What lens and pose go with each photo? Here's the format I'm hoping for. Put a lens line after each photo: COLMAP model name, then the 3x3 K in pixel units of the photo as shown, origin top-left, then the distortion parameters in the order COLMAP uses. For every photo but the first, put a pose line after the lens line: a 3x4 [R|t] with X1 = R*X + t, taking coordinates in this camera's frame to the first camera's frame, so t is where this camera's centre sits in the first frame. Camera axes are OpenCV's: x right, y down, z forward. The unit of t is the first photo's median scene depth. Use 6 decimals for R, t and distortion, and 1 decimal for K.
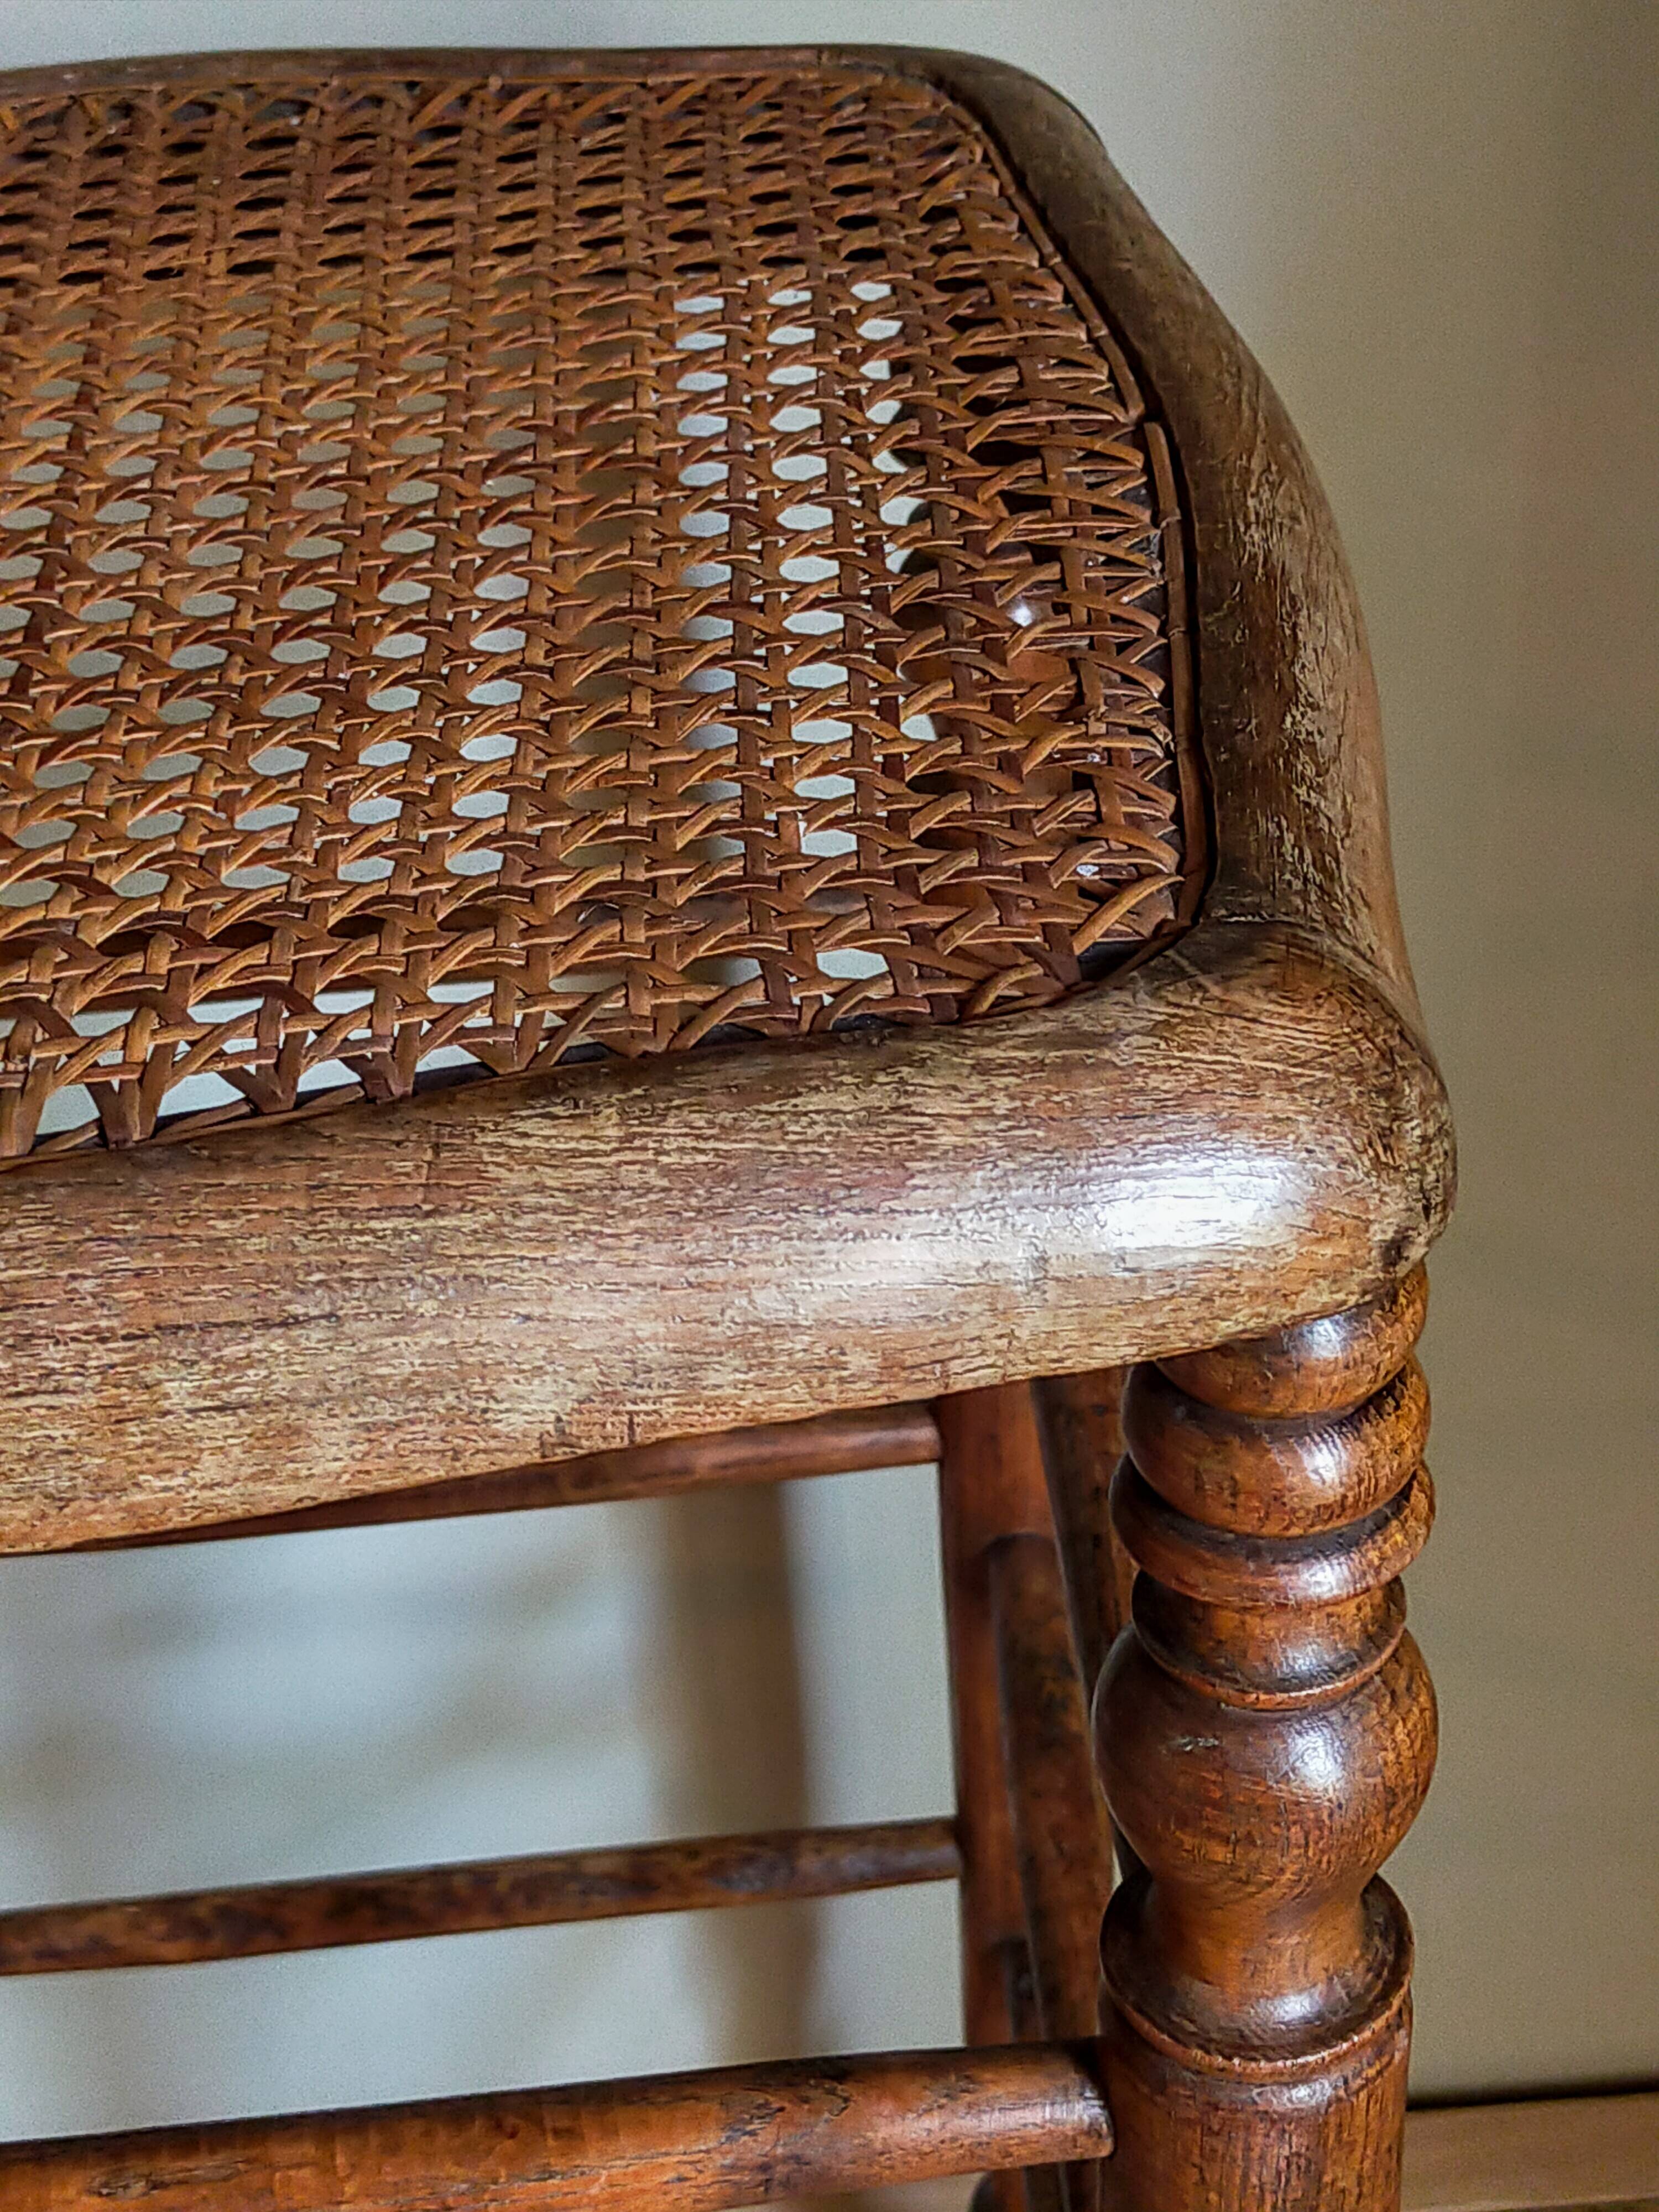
lens RADIAL K [[3468.1, 0, 829.5], [0, 3468.1, 1106.0], [0, 0, 1]] dist [0.089670, -0.094574]
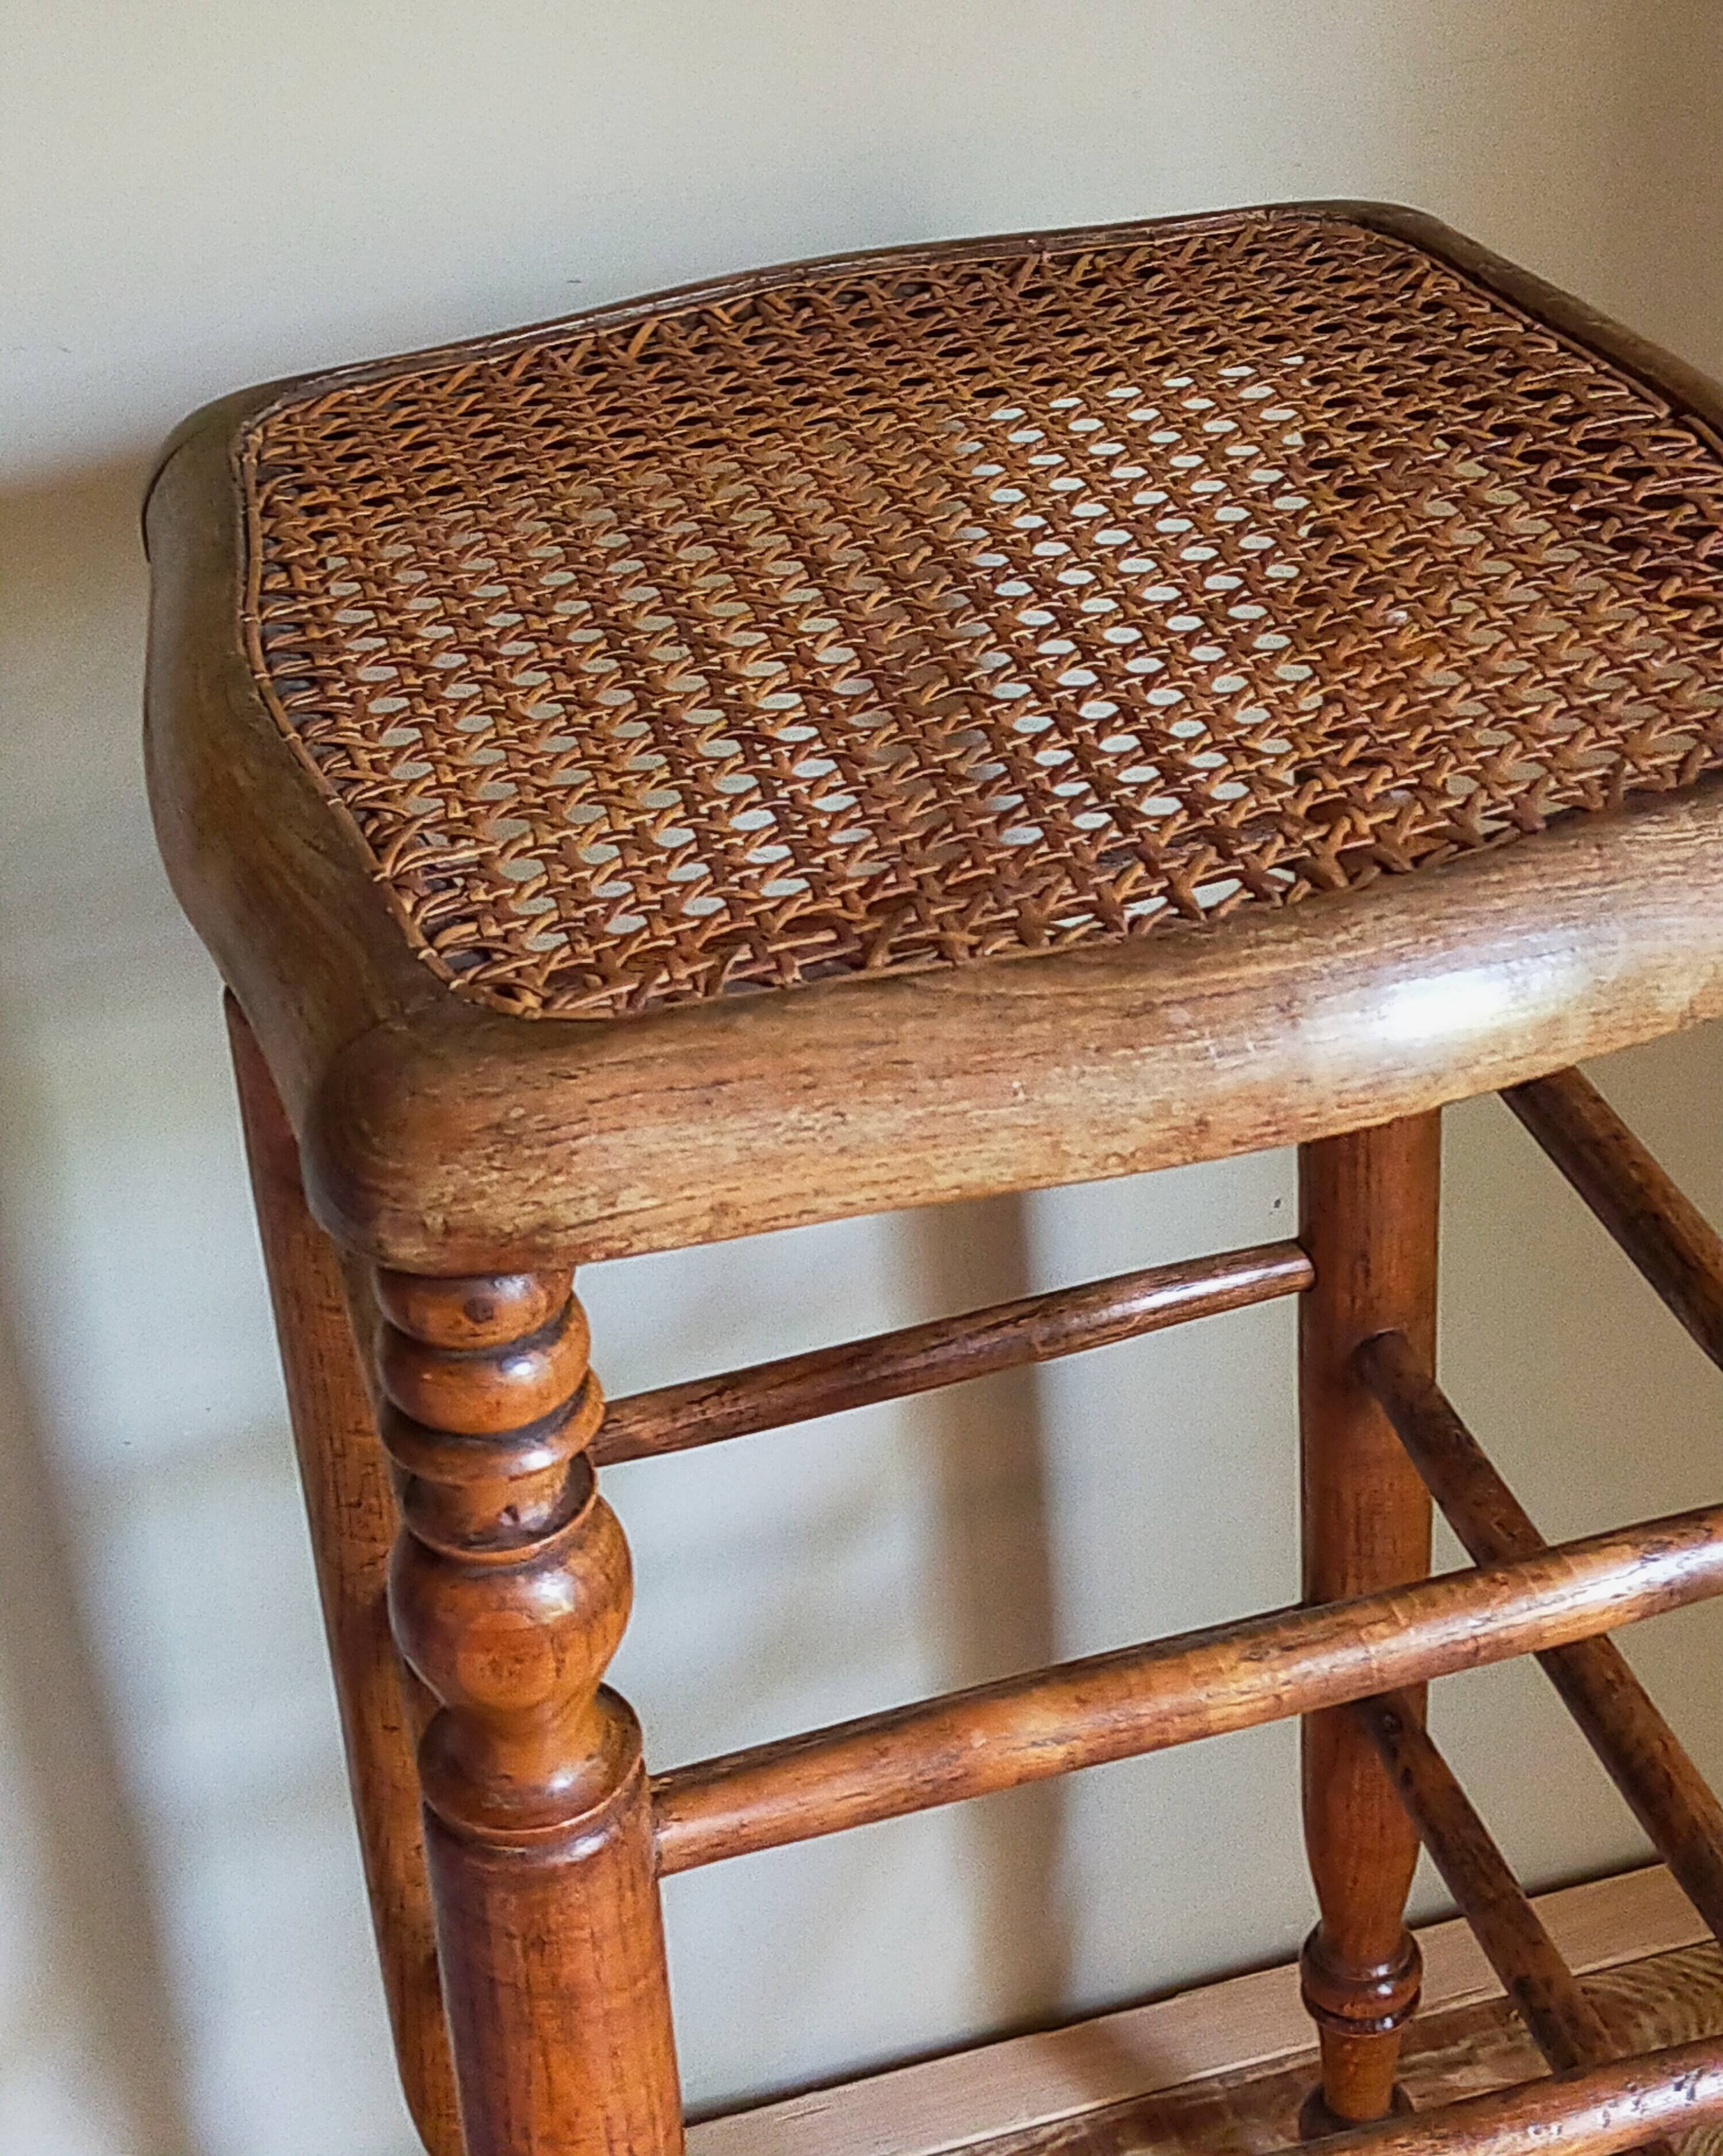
lens RADIAL K [[3519.4, 0, 866.0], [0, 3519.4, 1036.5], [0, 0, 1]] dist [0.121262, -0.001958]
pose [[0.978177, -0.130874, 0.161374, -0.541076], [0.142656, 0.987722, -0.063673, 0.116480], [-0.151060, 0.085305, 0.984837, -0.437427]]
